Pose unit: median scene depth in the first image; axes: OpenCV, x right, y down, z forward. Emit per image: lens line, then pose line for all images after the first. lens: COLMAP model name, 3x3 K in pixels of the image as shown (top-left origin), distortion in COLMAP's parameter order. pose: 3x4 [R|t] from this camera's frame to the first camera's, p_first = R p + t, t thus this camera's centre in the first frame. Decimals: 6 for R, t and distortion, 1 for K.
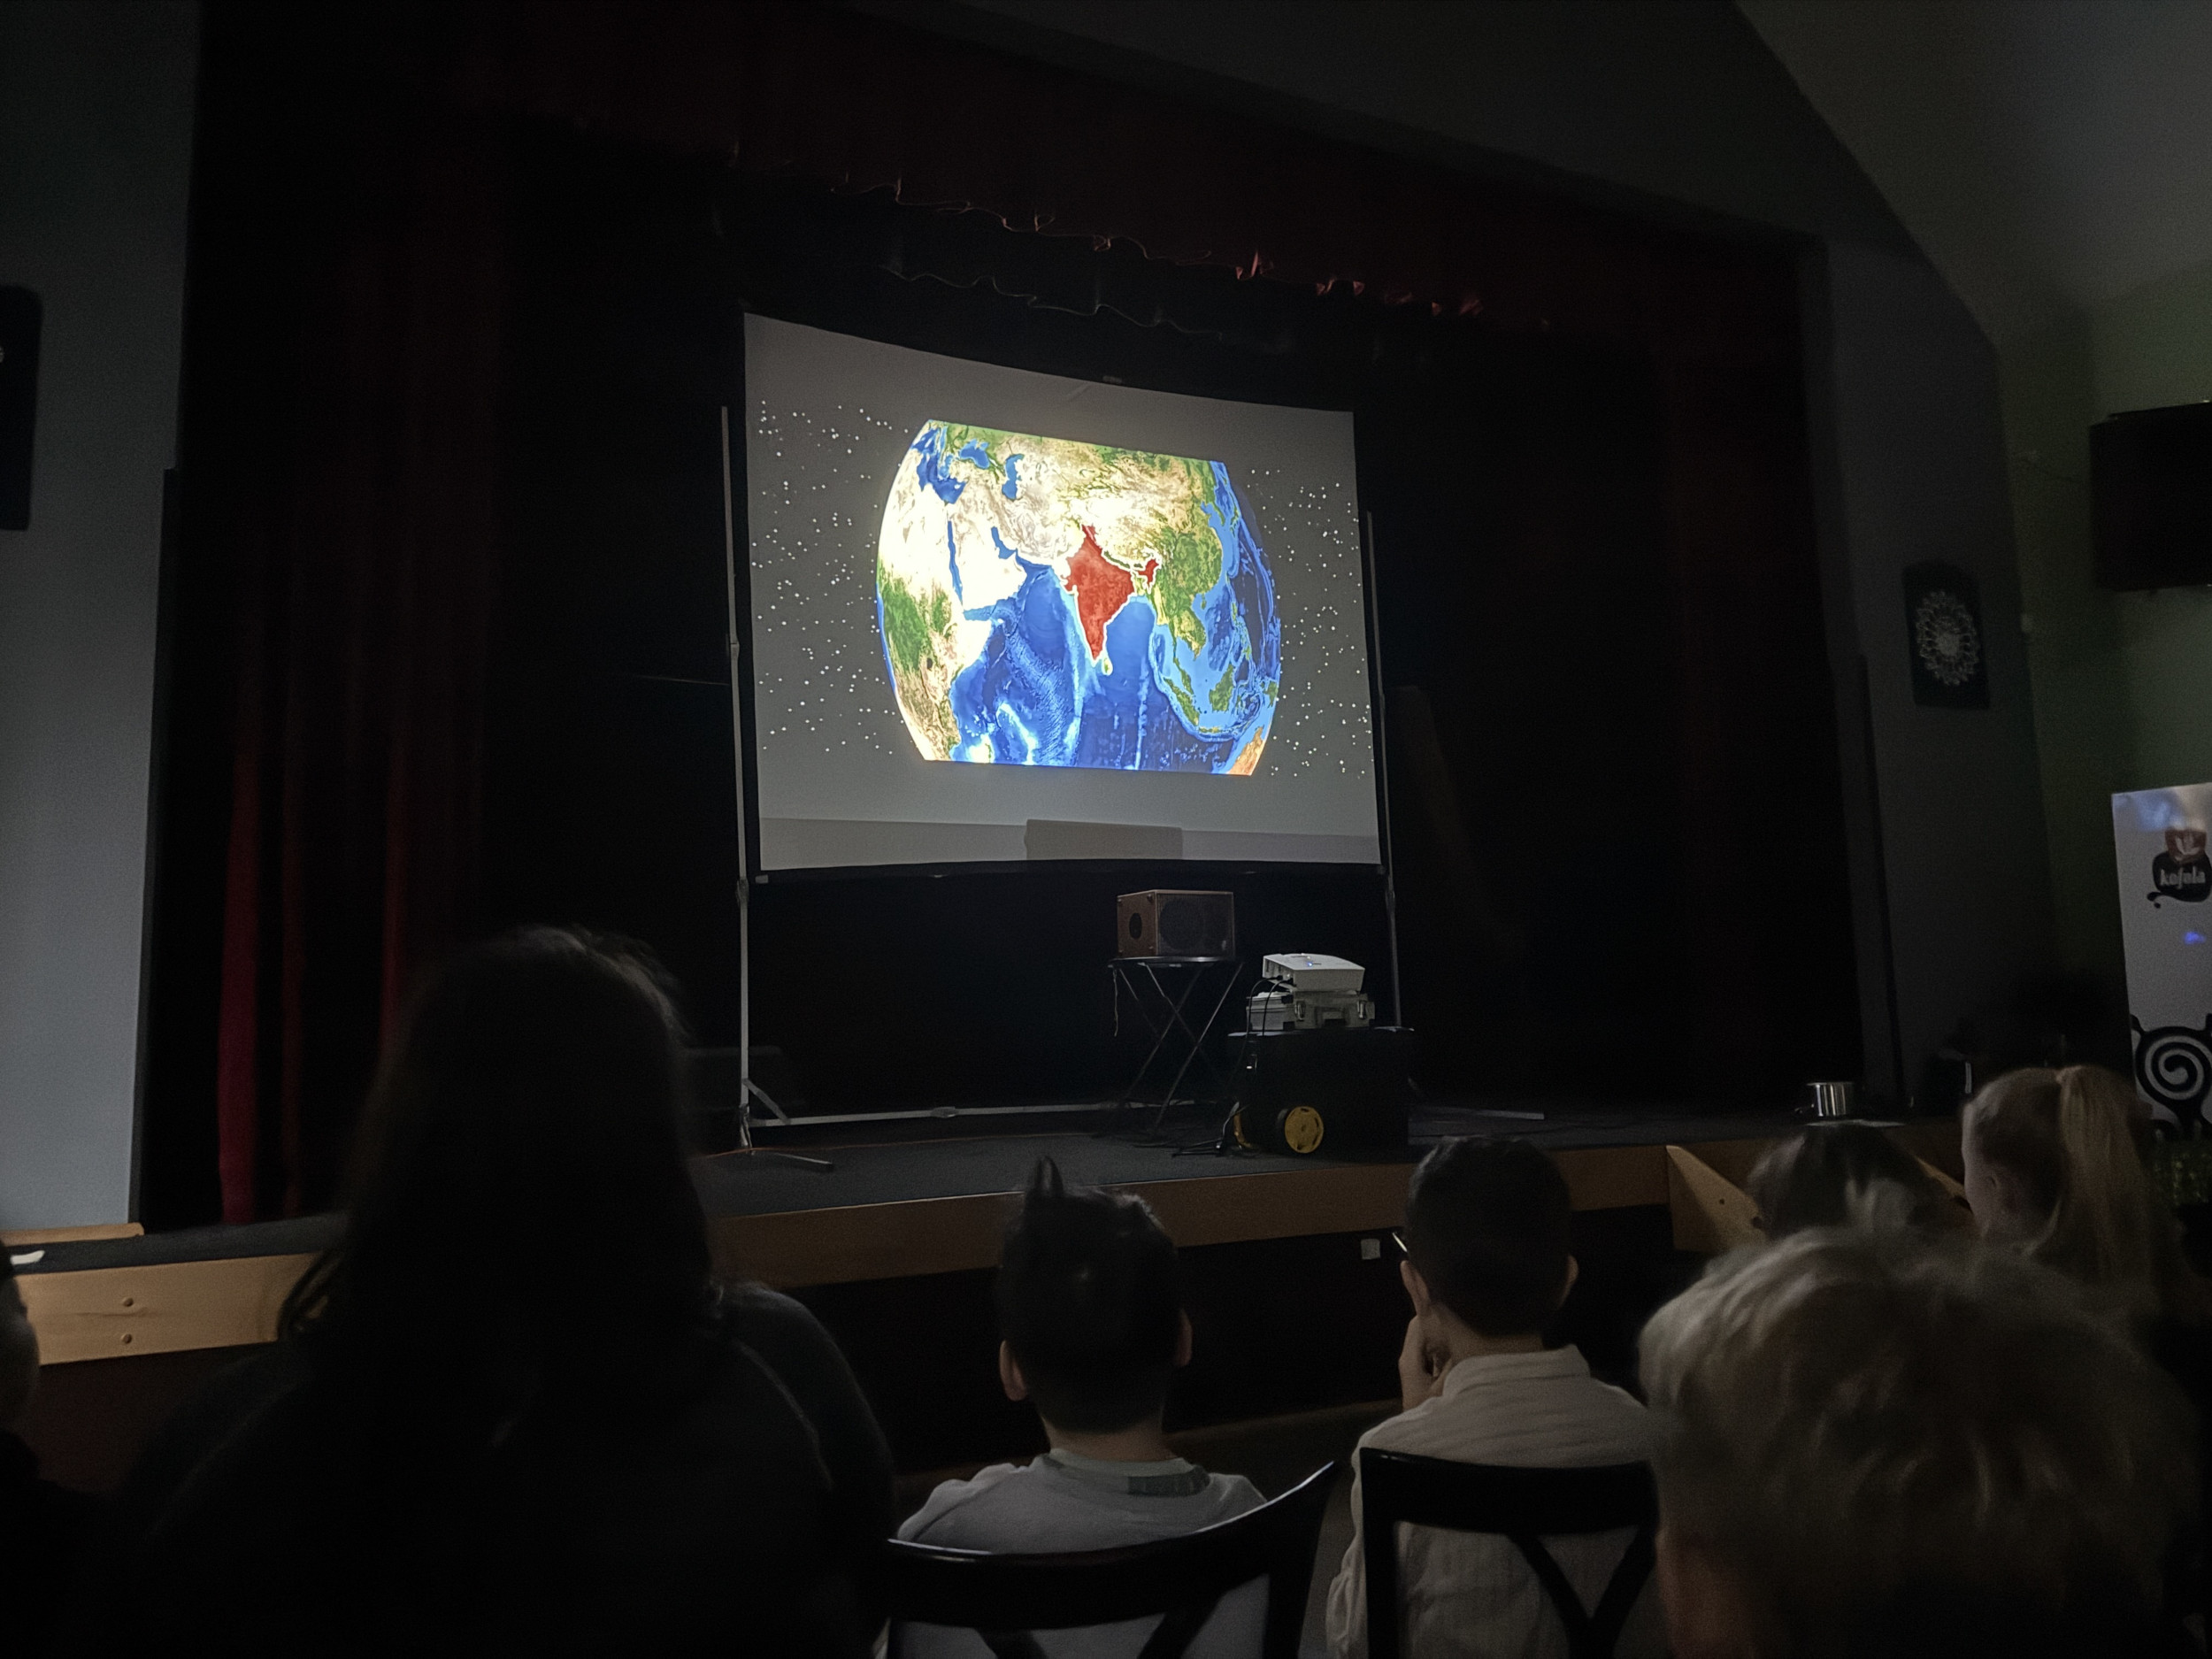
lens RADIAL K [[1542.5, 0, 1116.6], [0, 1542.5, 825.6], [0, 0, 1]] dist [0.070745, -0.085007]
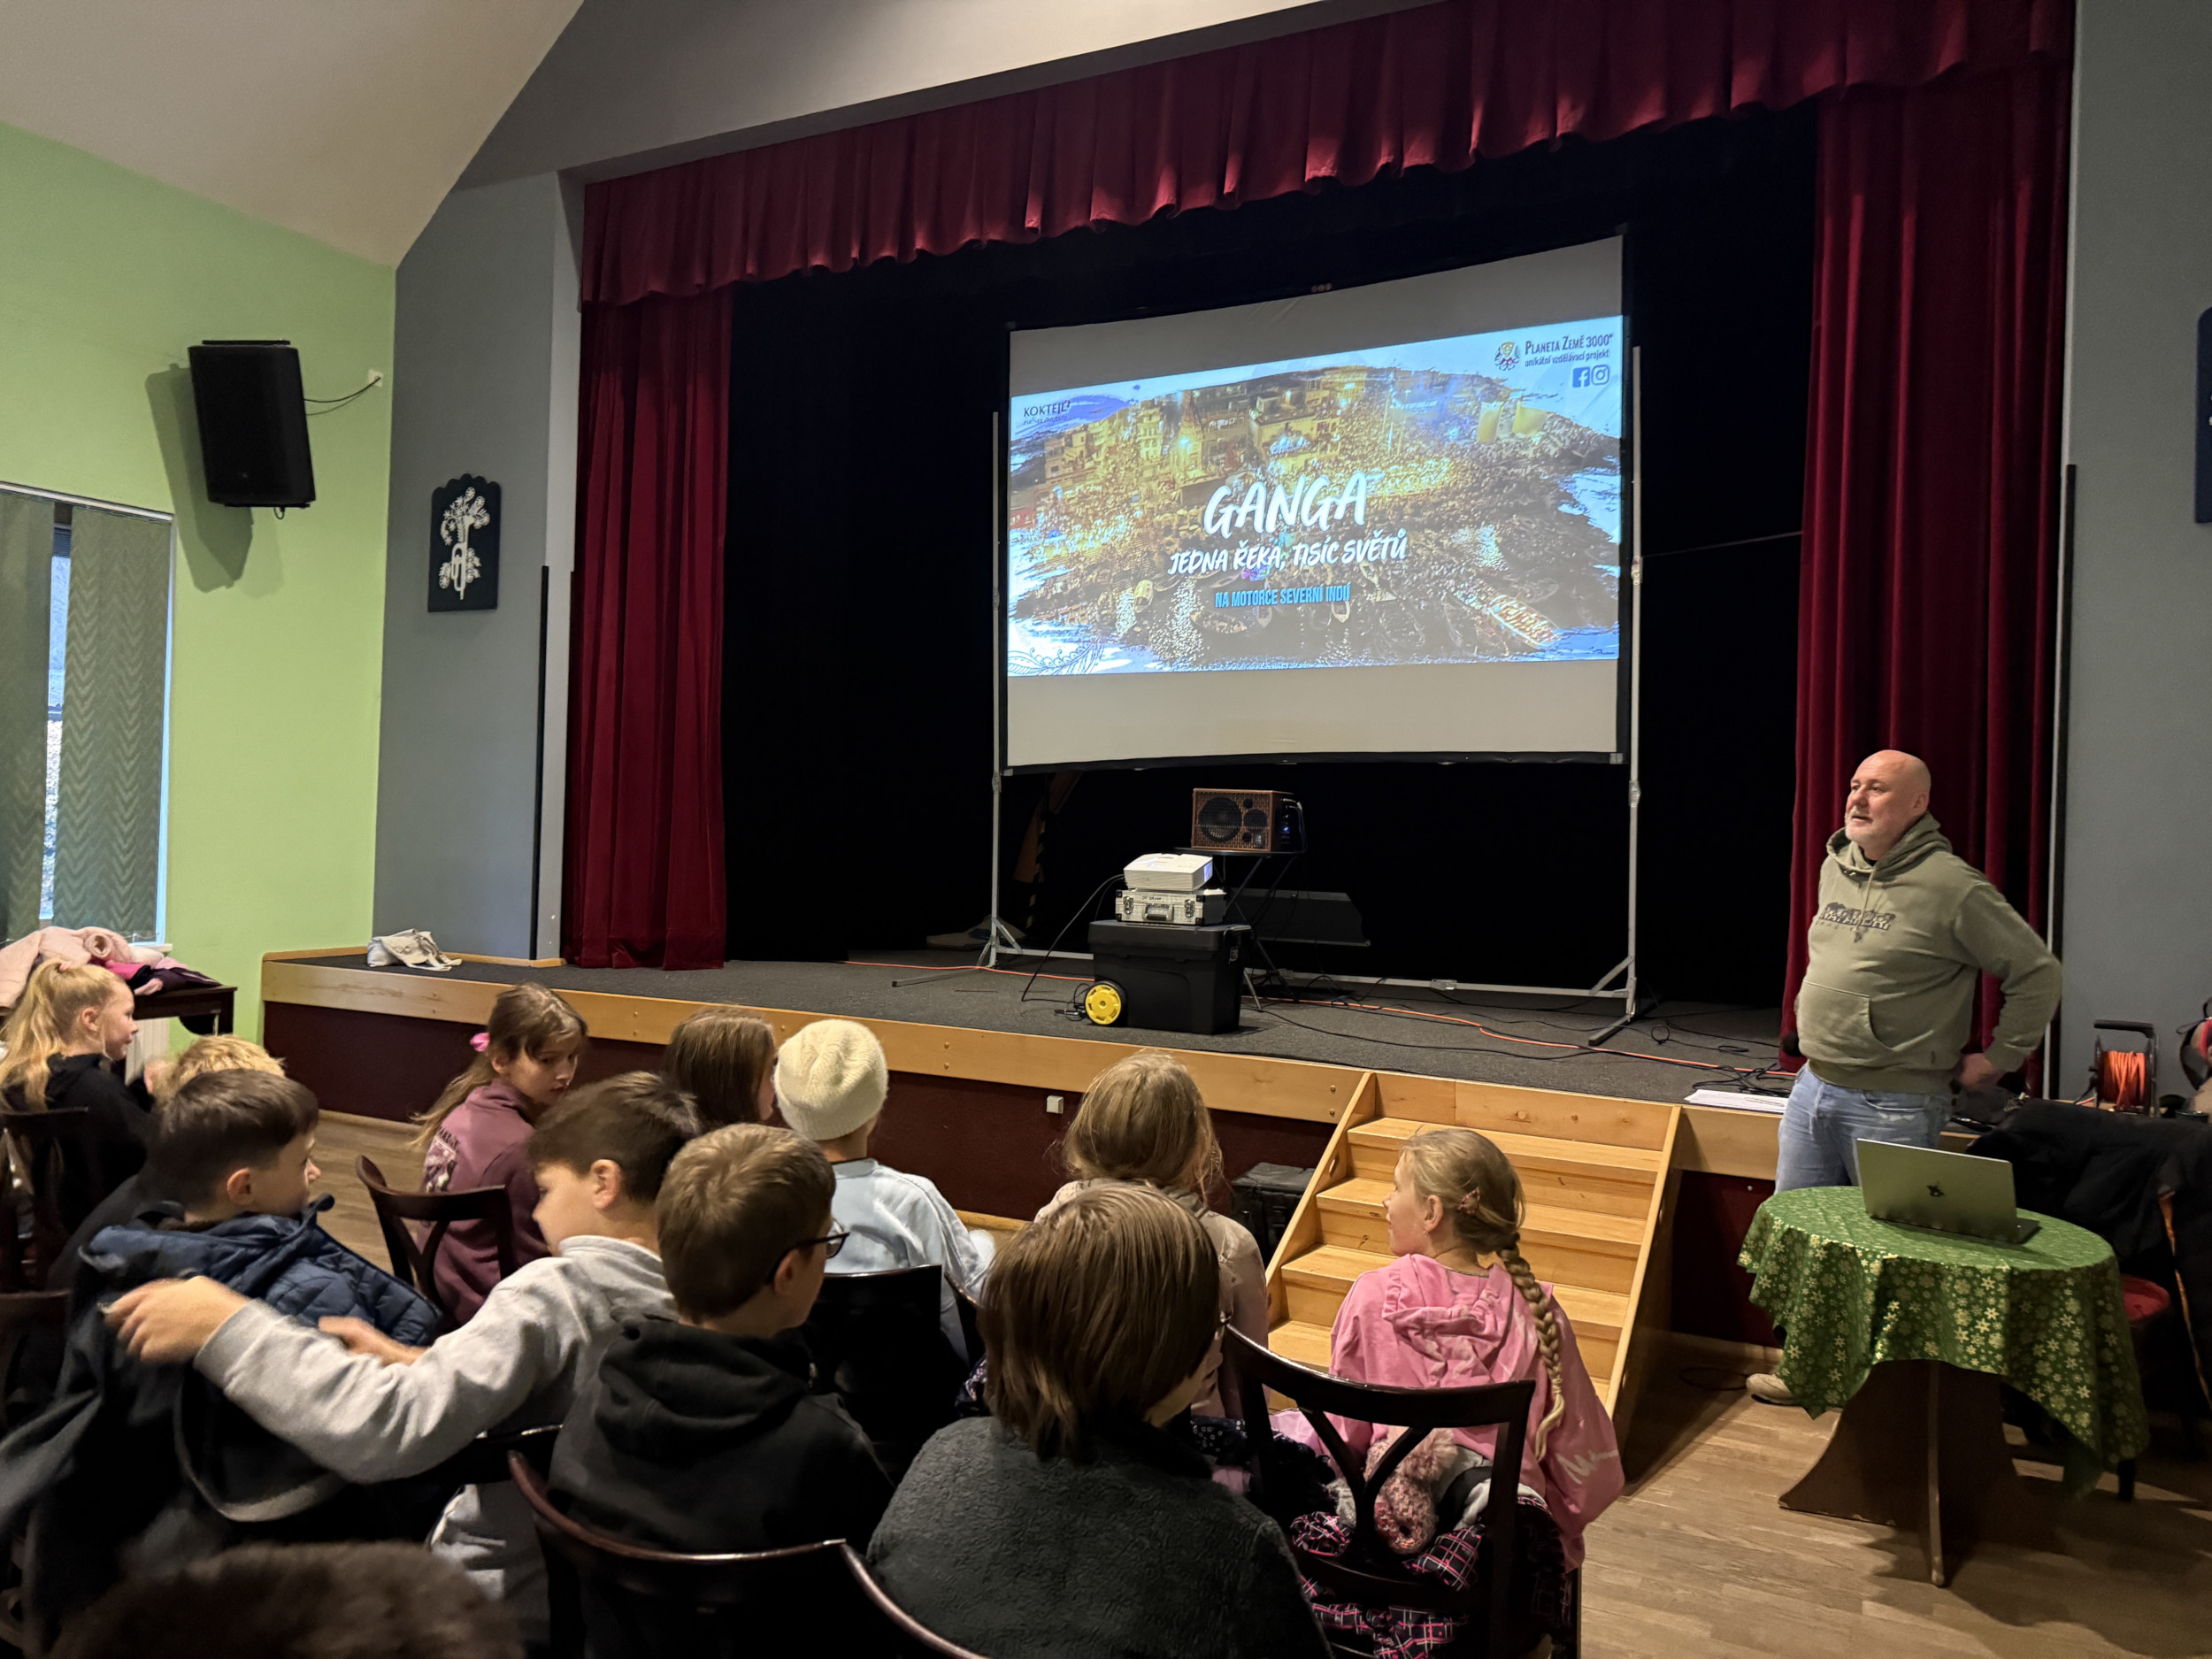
lens RADIAL K [[1542.5, 0, 1084.0], [0, 1542.5, 829.5], [0, 0, 1]] dist [0.070745, -0.085007]
pose [[0.596272, 0.047017, -0.801404, 0.885730], [0.054642, 0.993591, 0.098947, -0.045466], [0.800921, -0.102790, 0.589882, 0.257316]]
